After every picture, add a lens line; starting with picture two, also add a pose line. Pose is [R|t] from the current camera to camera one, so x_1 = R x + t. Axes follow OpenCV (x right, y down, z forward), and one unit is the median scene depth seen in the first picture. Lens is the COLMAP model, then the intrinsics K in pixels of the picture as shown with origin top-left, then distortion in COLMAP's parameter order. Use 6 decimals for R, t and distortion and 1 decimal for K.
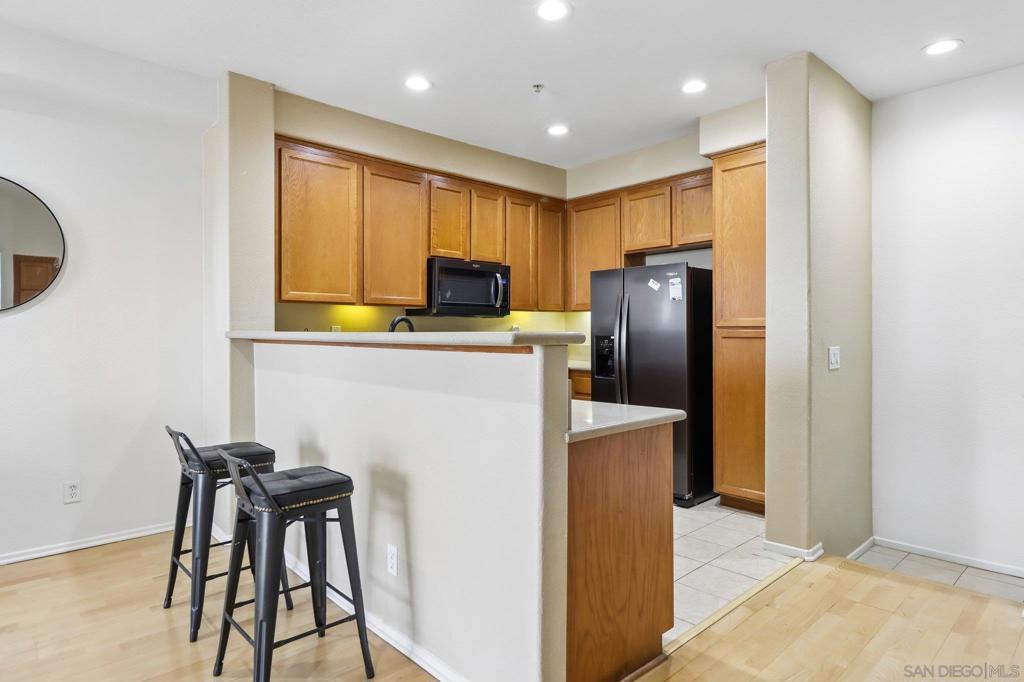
lens RADIAL K [[579.6, 0, 518.6], [0, 579.6, 332.0], [0, 0, 1]] dist [-0.004427, -0.000782]
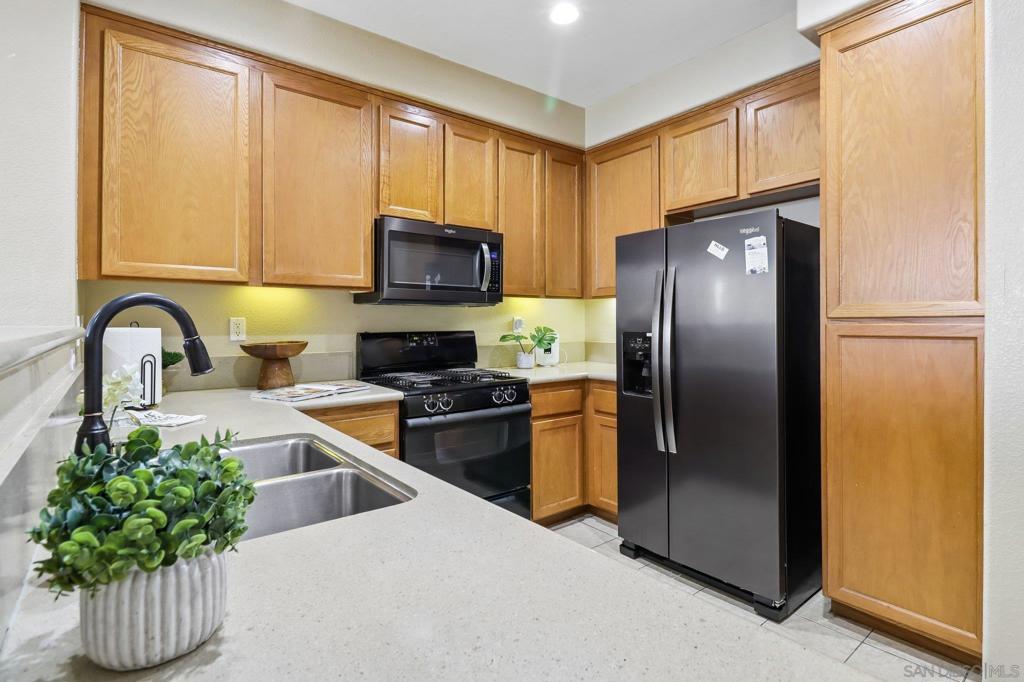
lens RADIAL K [[507.7, 0, 517.9], [0, 507.7, 323.4], [0, 0, 1]] dist [-0.012763, -0.000158]
pose [[0.996507, -0.000386, -0.083503, 0.066524], [0.000167, 0.999997, -0.002629, -0.001691], [0.083504, 0.002606, 0.996504, 0.446138]]
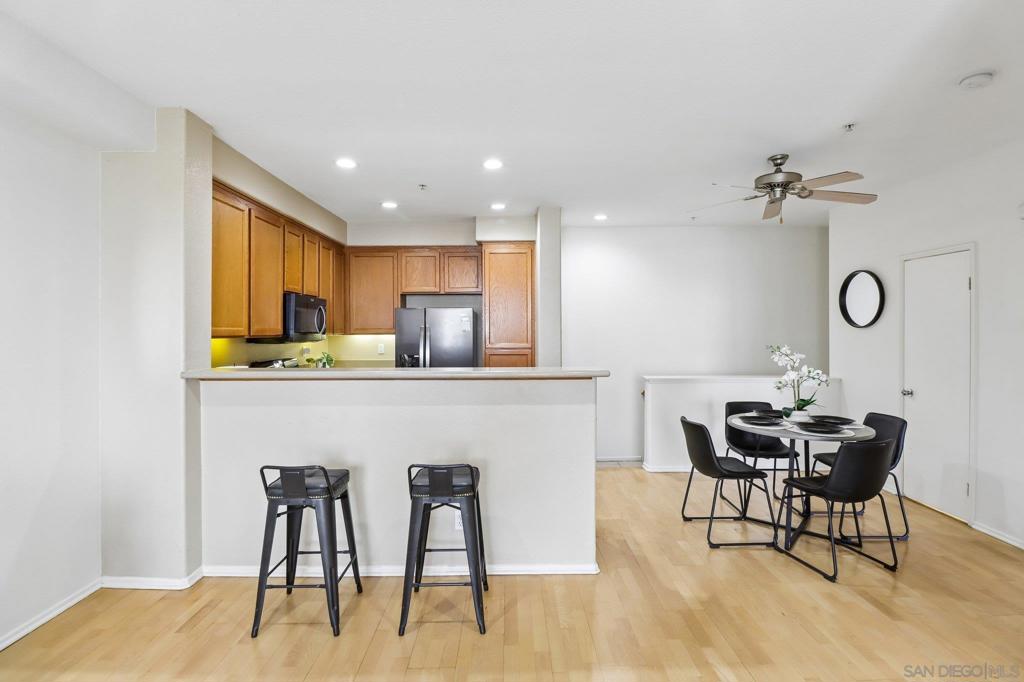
lens RADIAL K [[484.5, 0, 520.3], [0, 484.5, 320.9], [0, 0, 1]] dist [-0.000849, -0.012623]
pose [[0.666047, 0.014547, 0.745768, -0.591726], [0.000591, 0.999799, -0.020031, -0.056834], [-0.745909, 0.013782, 0.665905, 0.018038]]
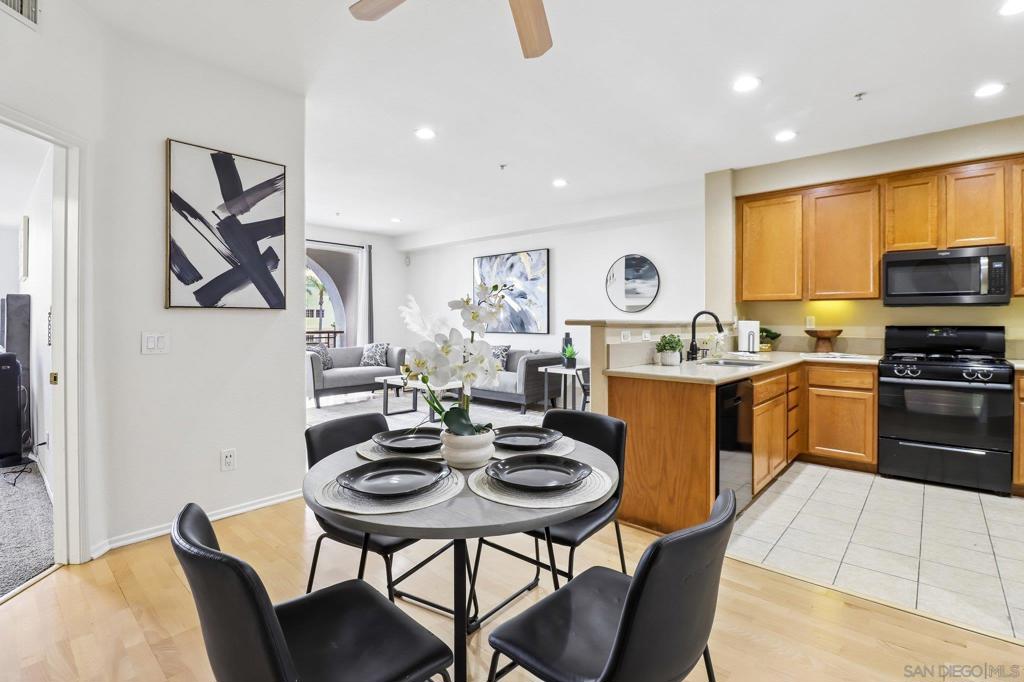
lens RADIAL K [[484.5, 0, 520.3], [0, 484.5, 320.9], [0, 0, 1]] dist [-0.000849, -0.012623]
pose [[0.096265, 0.000585, -0.995356, 0.745220], [-0.004759, 0.999989, 0.000128, 0.002895], [0.995344, 0.004724, 0.096266, 0.240736]]
